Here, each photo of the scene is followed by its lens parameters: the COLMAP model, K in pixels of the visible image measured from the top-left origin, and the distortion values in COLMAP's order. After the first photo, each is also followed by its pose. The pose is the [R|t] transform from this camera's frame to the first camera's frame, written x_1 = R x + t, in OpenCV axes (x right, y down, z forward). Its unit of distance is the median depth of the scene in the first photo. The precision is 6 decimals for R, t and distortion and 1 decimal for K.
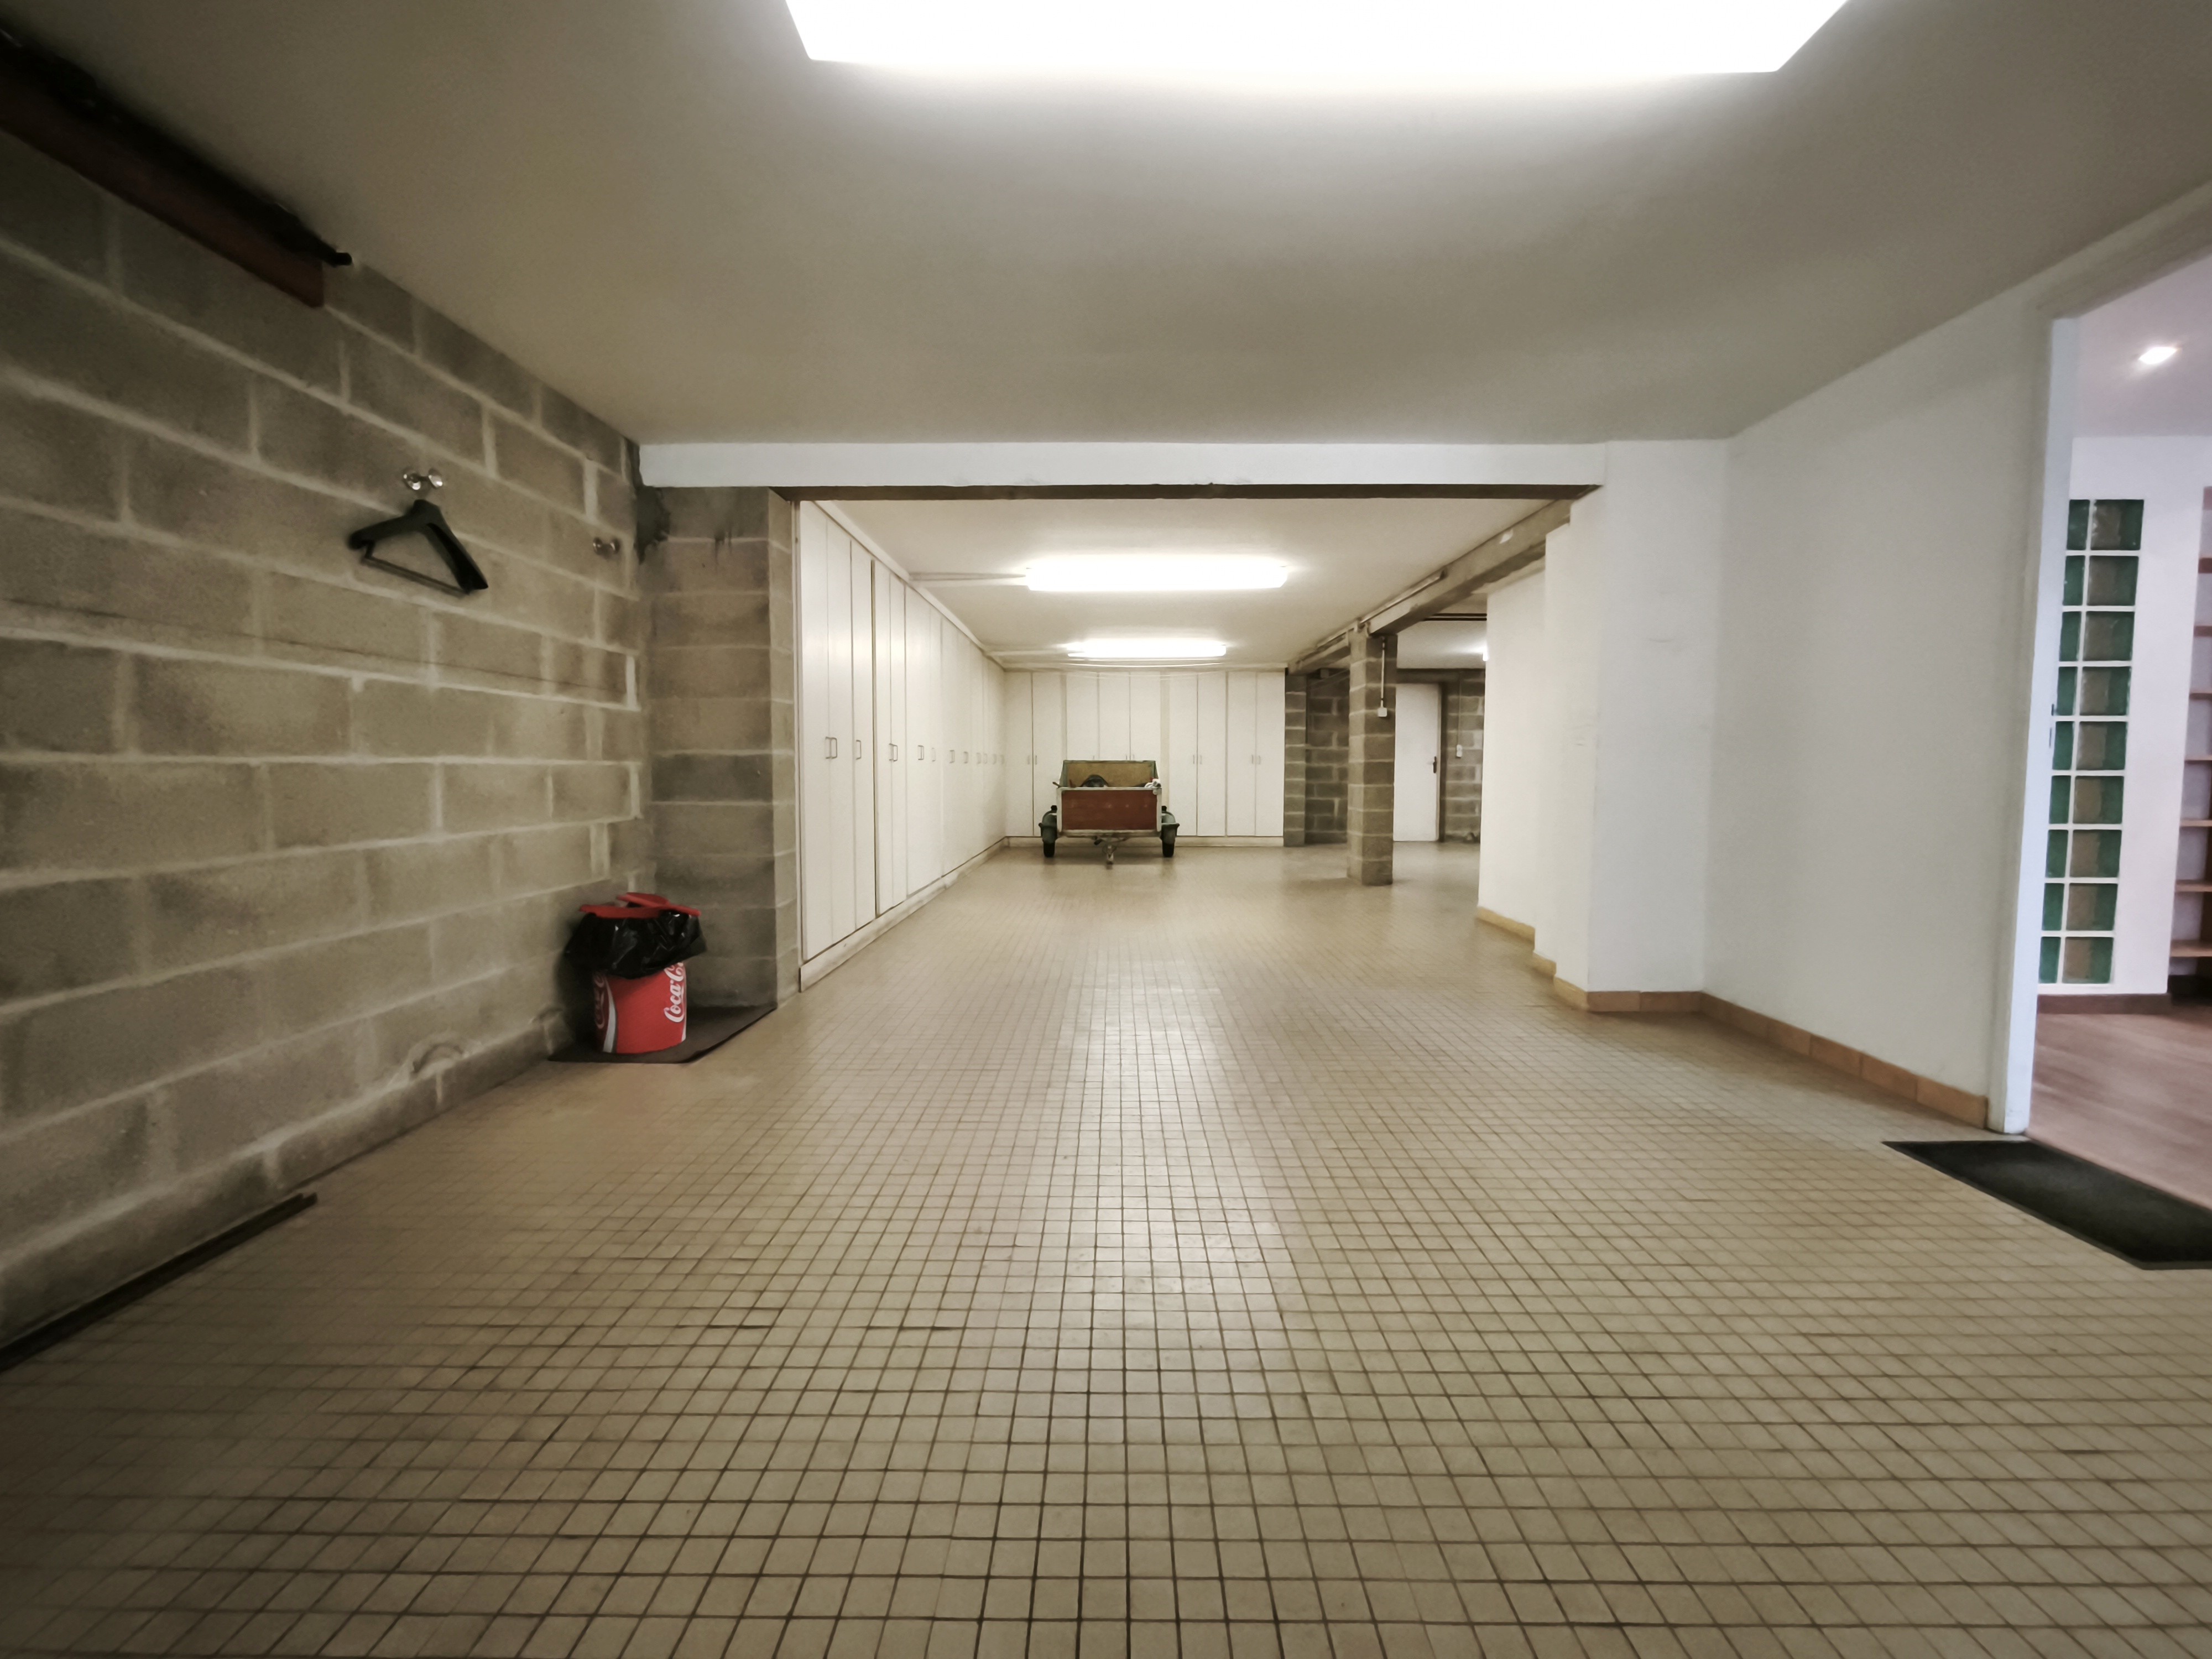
lens RADIAL K [[934.5, 0, 1109.2], [0, 934.5, 828.3], [0, 0, 1]] dist [-0.001846, -0.000268]
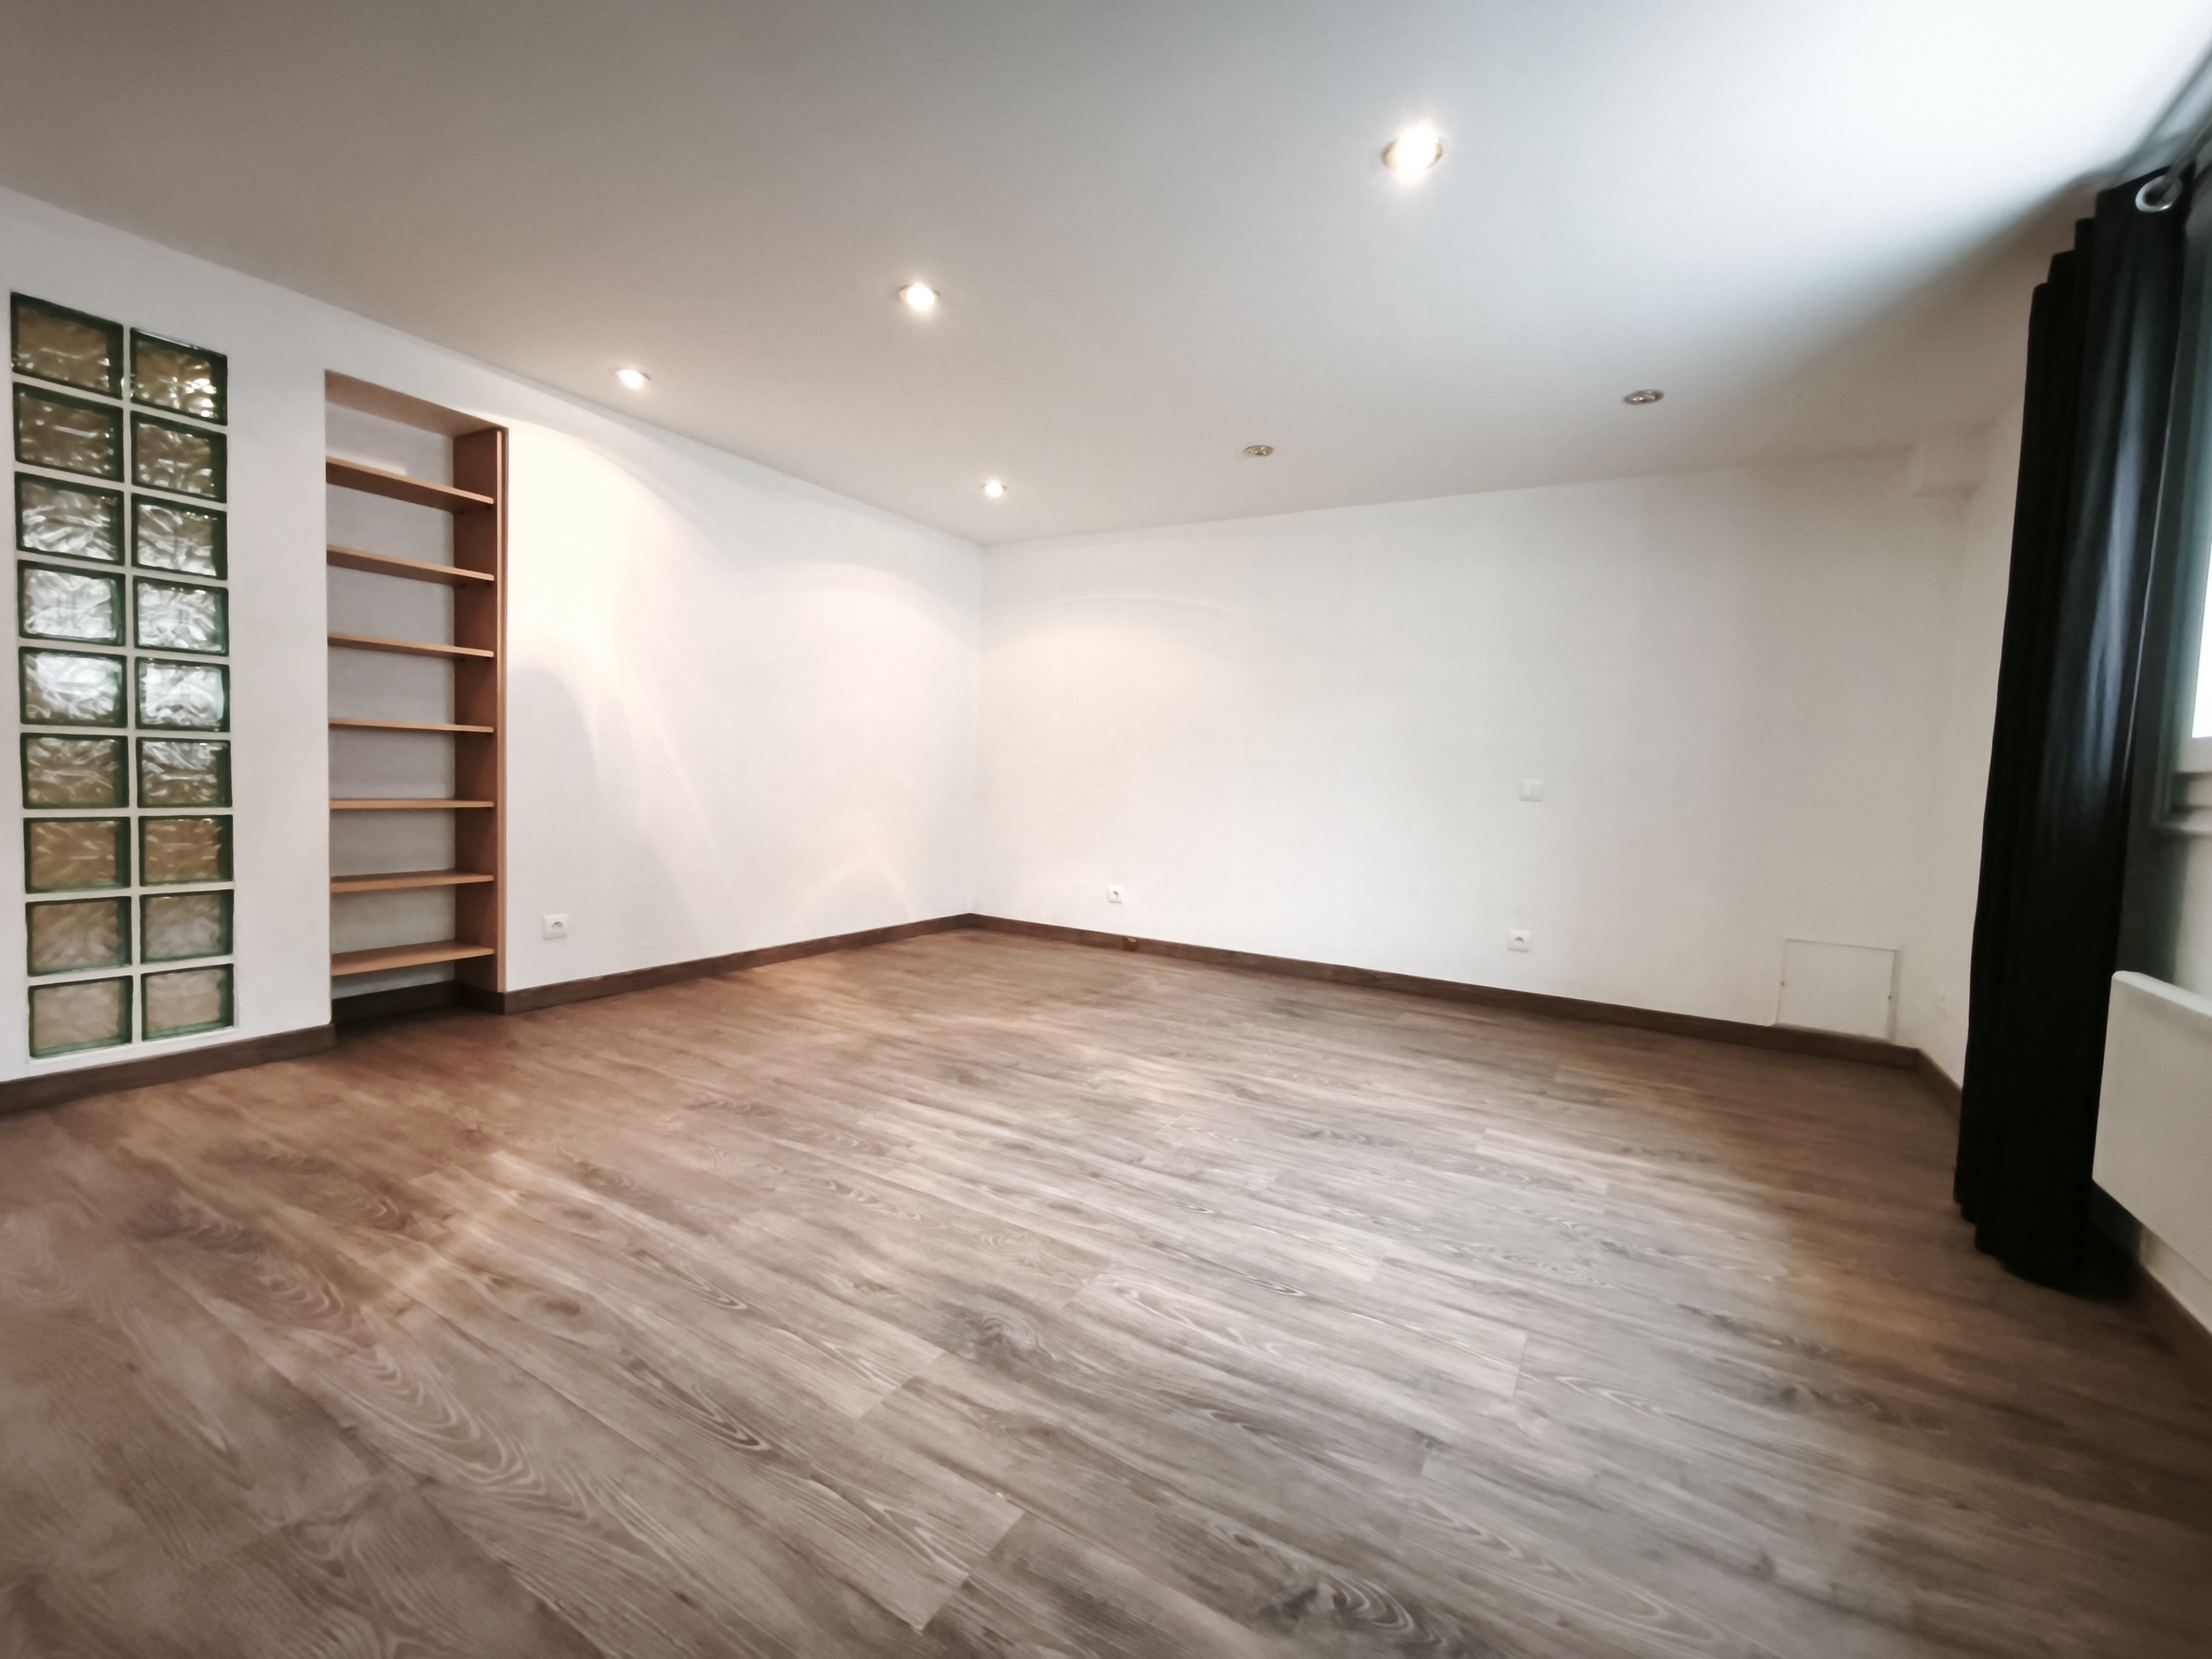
lens RADIAL K [[934.5, 0, 1109.9], [0, 934.5, 823.8], [0, 0, 1]] dist [-0.001846, -0.000268]
pose [[0.494775, -0.032630, 0.868408, 0.798251], [0.027052, 0.999389, 0.022139, 0.011245], [-0.868600, 0.012538, 0.495356, 0.049193]]
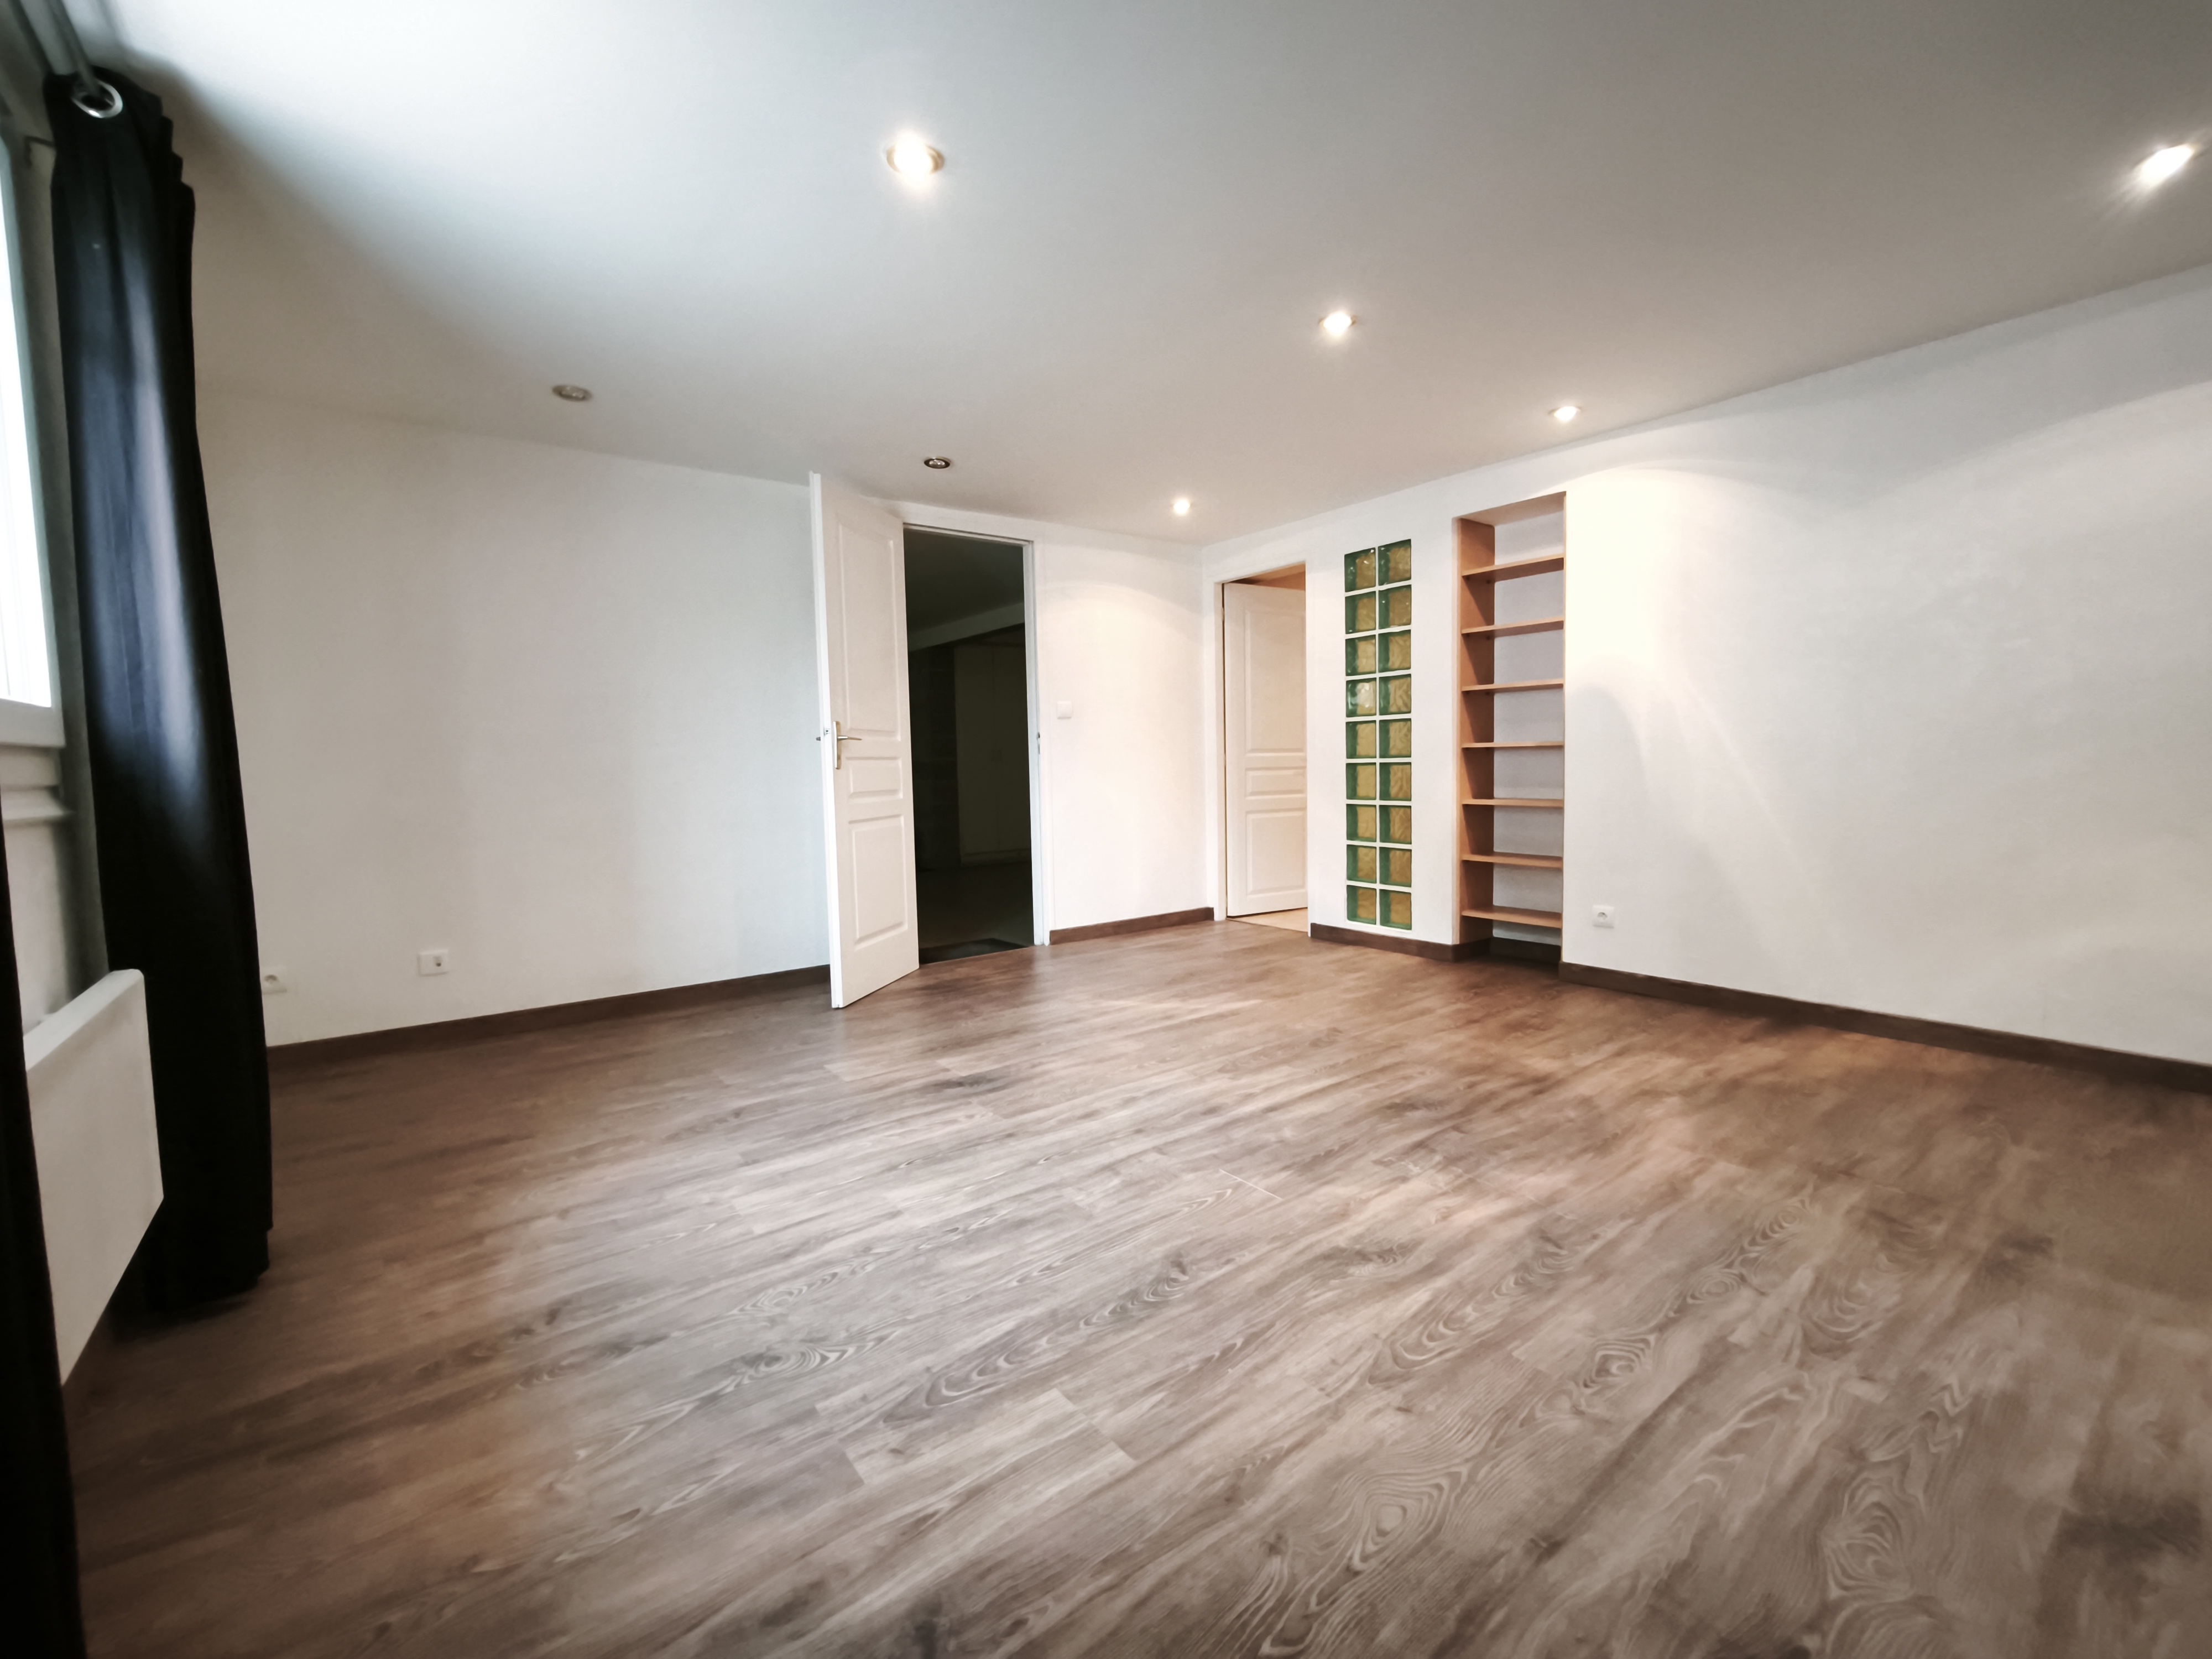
lens RADIAL K [[934.5, 0, 1110.8], [0, 934.5, 833.7], [0, 0, 1]] dist [-0.001846, -0.000268]
pose [[0.612949, 0.044405, -0.788873, 1.827065], [-0.035440, 0.998960, 0.028694, 0.018683], [0.789327, 0.010369, 0.613885, -0.072812]]
